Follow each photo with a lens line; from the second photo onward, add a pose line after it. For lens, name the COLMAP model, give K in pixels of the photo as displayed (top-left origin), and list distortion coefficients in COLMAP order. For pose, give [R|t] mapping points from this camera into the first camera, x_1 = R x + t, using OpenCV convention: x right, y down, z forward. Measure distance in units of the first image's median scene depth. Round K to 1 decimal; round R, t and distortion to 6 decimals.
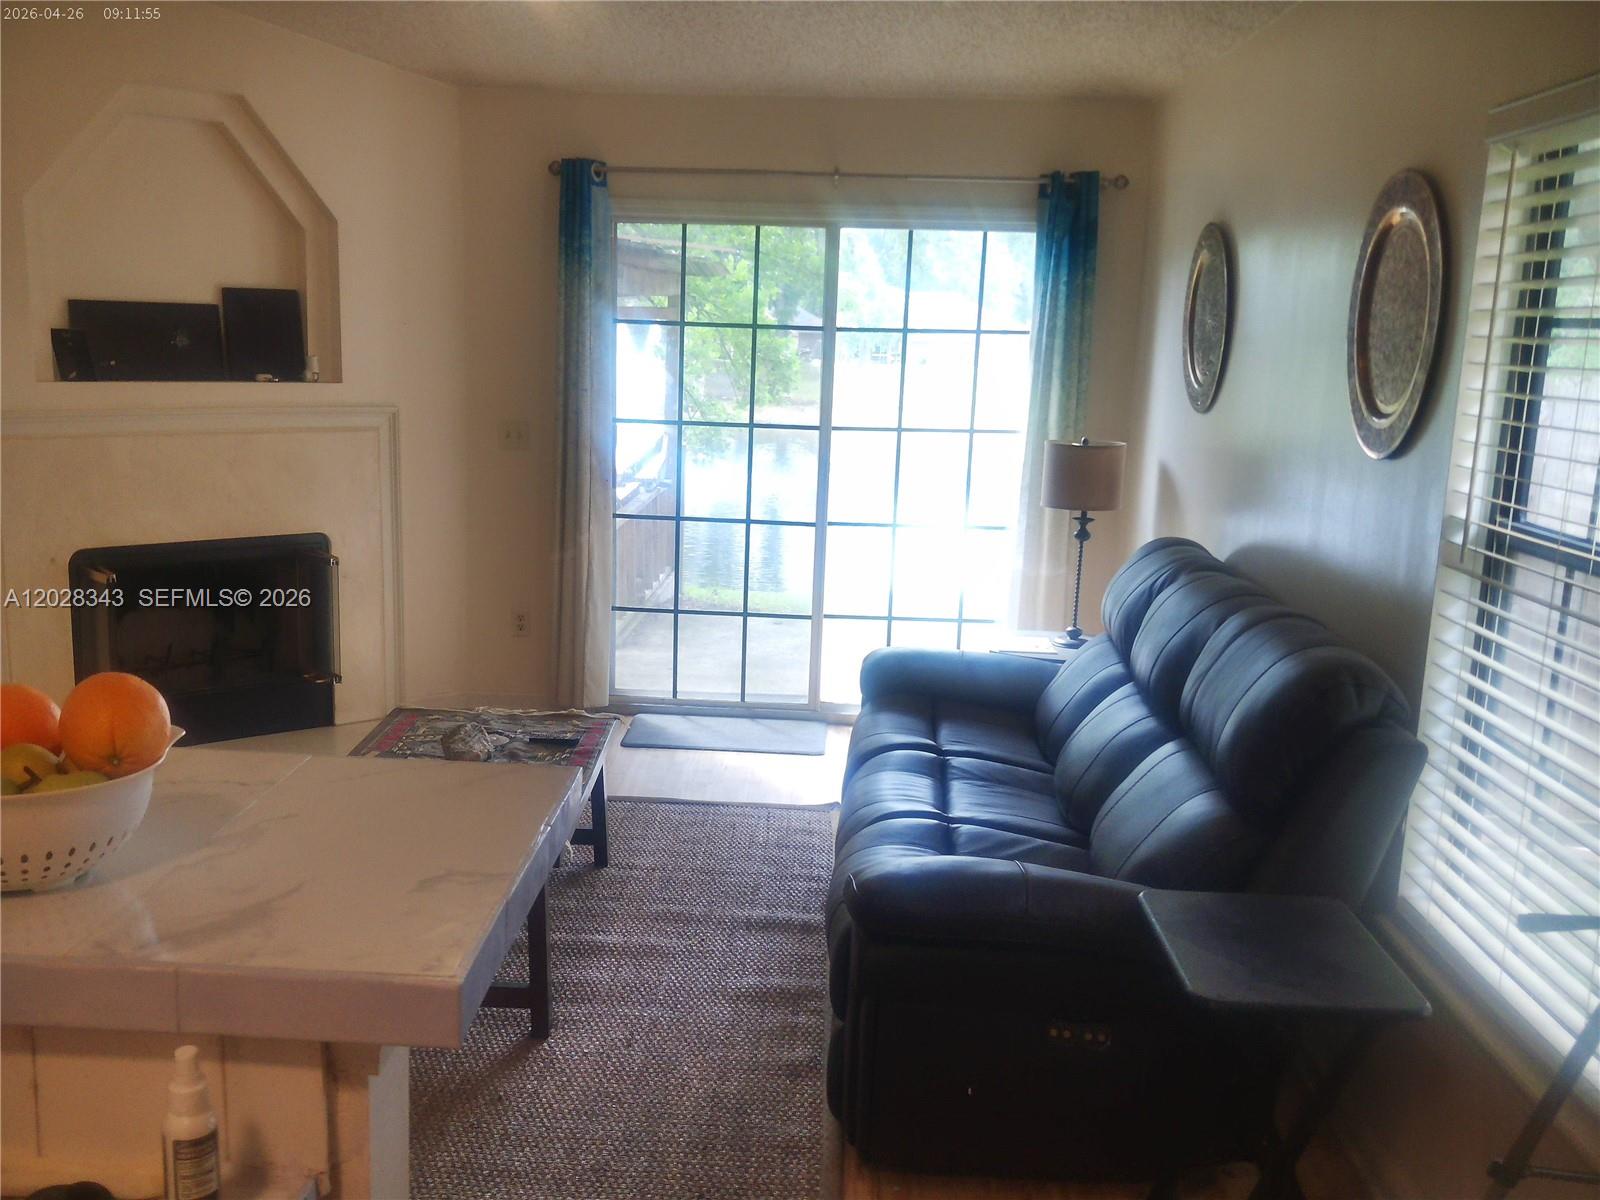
lens RADIAL K [[1471.8, 0, 796.3], [0, 1471.8, 597.4], [0, 0, 1]] dist [0.005435, 0.000000]
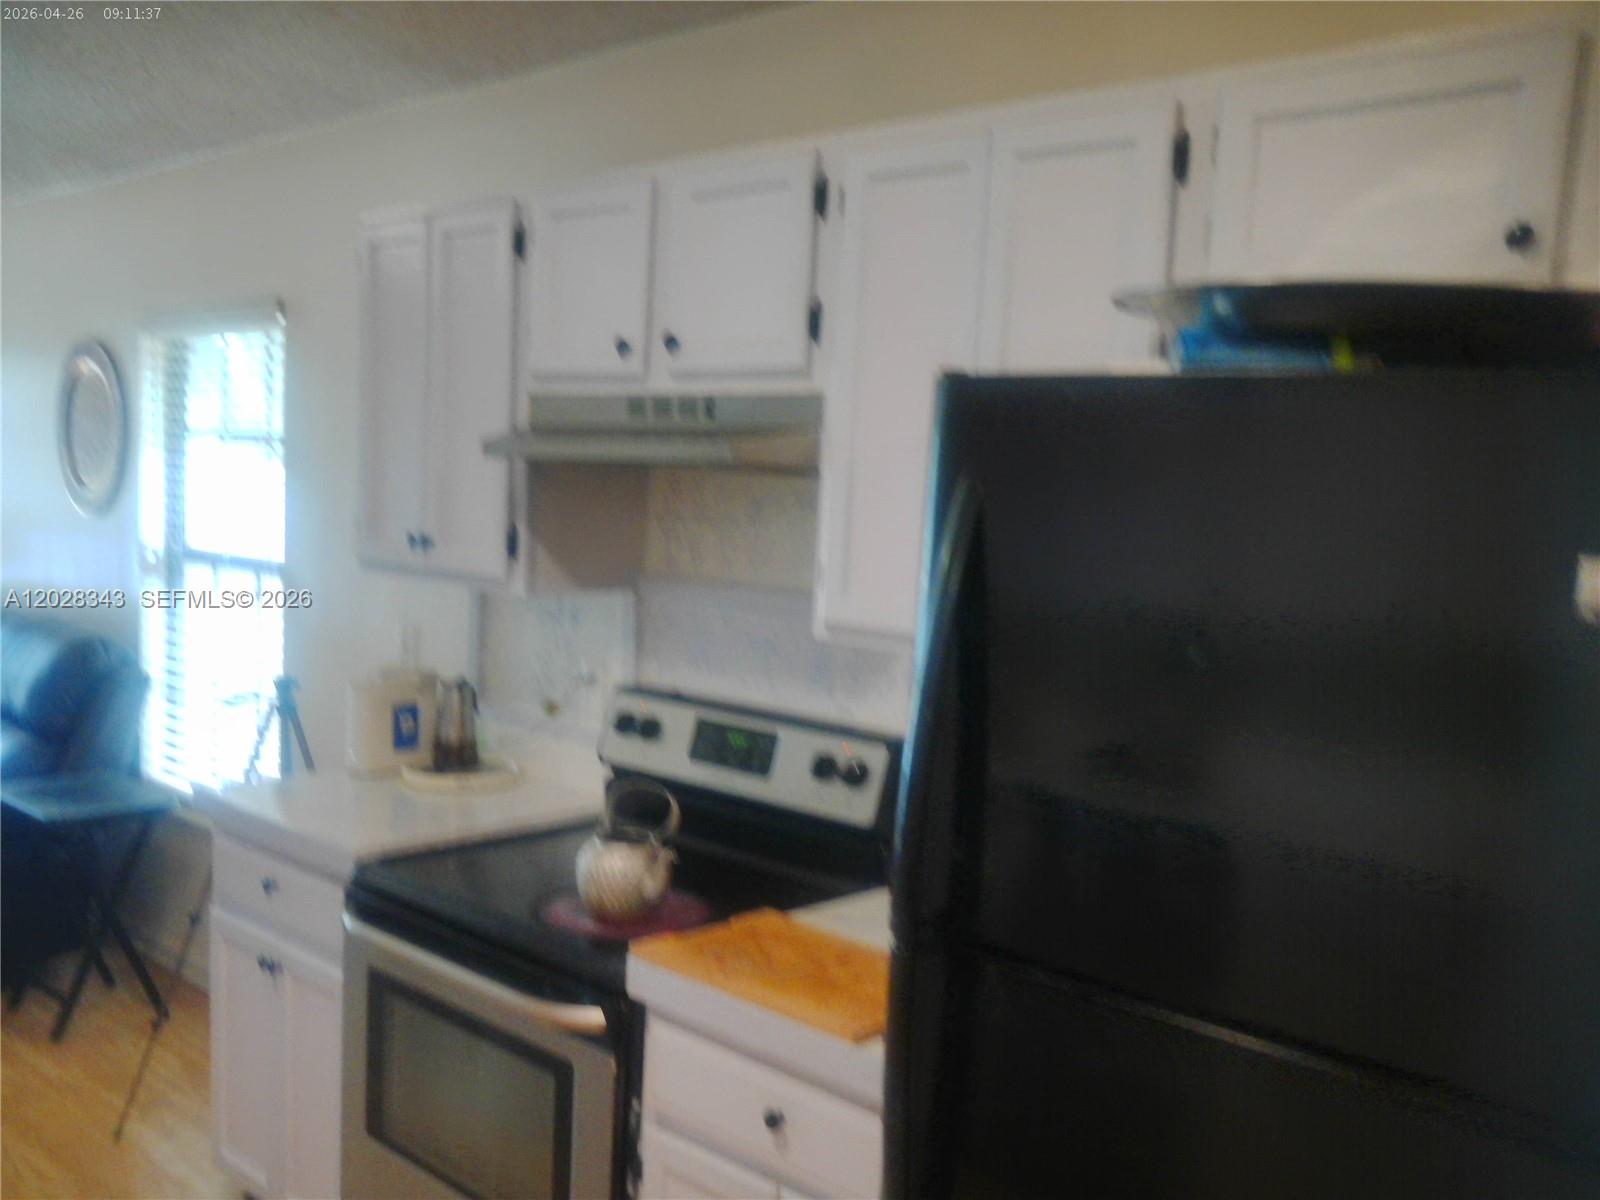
lens RADIAL K [[1471.8, 0, 795.4], [0, 1471.8, 594.3], [0, 0, 1]] dist [0.005435, 0.000000]
pose [[0.664954, -0.085412, 0.741985, -0.180046], [0.133113, 0.991087, -0.005207, 0.061431], [-0.734927, 0.102230, 0.670397, -0.383375]]
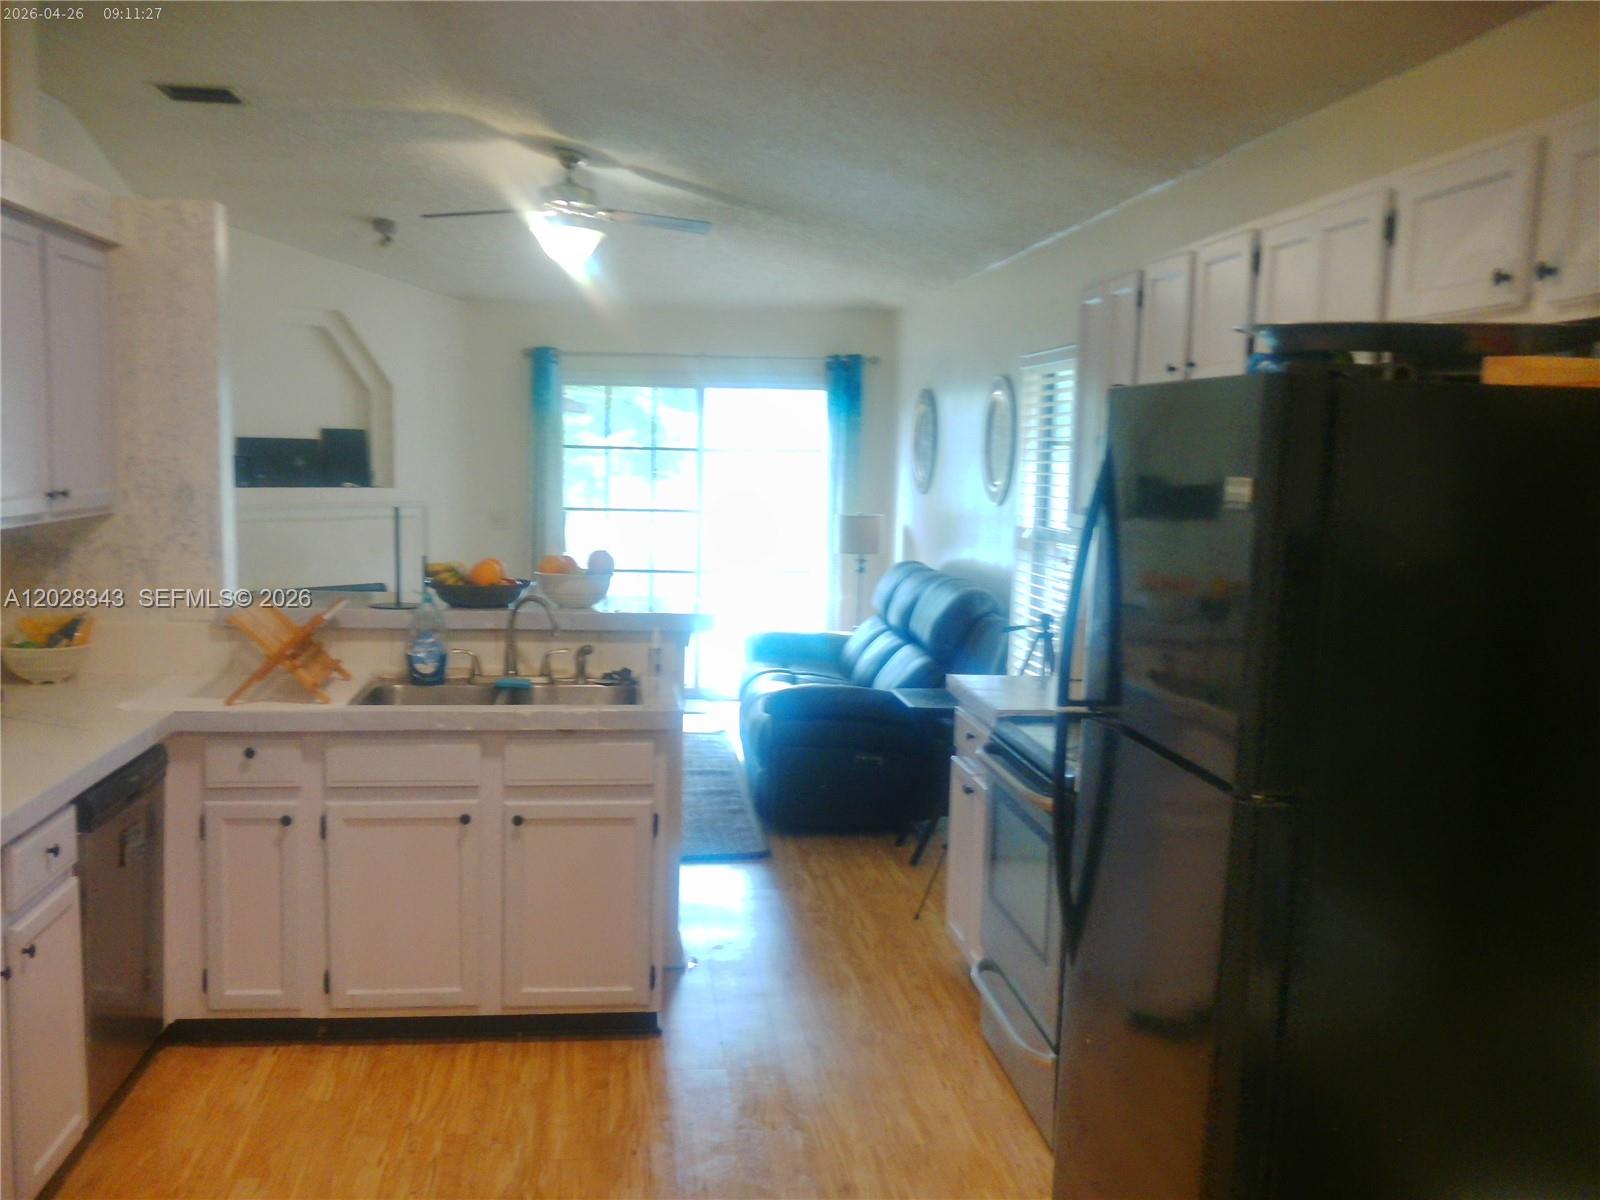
lens RADIAL K [[1471.8, 0, 782.9], [0, 1471.8, 611.0], [0, 0, 1]] dist [0.005435, 0.000000]
pose [[0.989422, -0.027472, 0.142443, -0.136028], [0.037591, 0.996919, -0.068843, 0.118746], [-0.140113, 0.073470, 0.987406, -0.651380]]
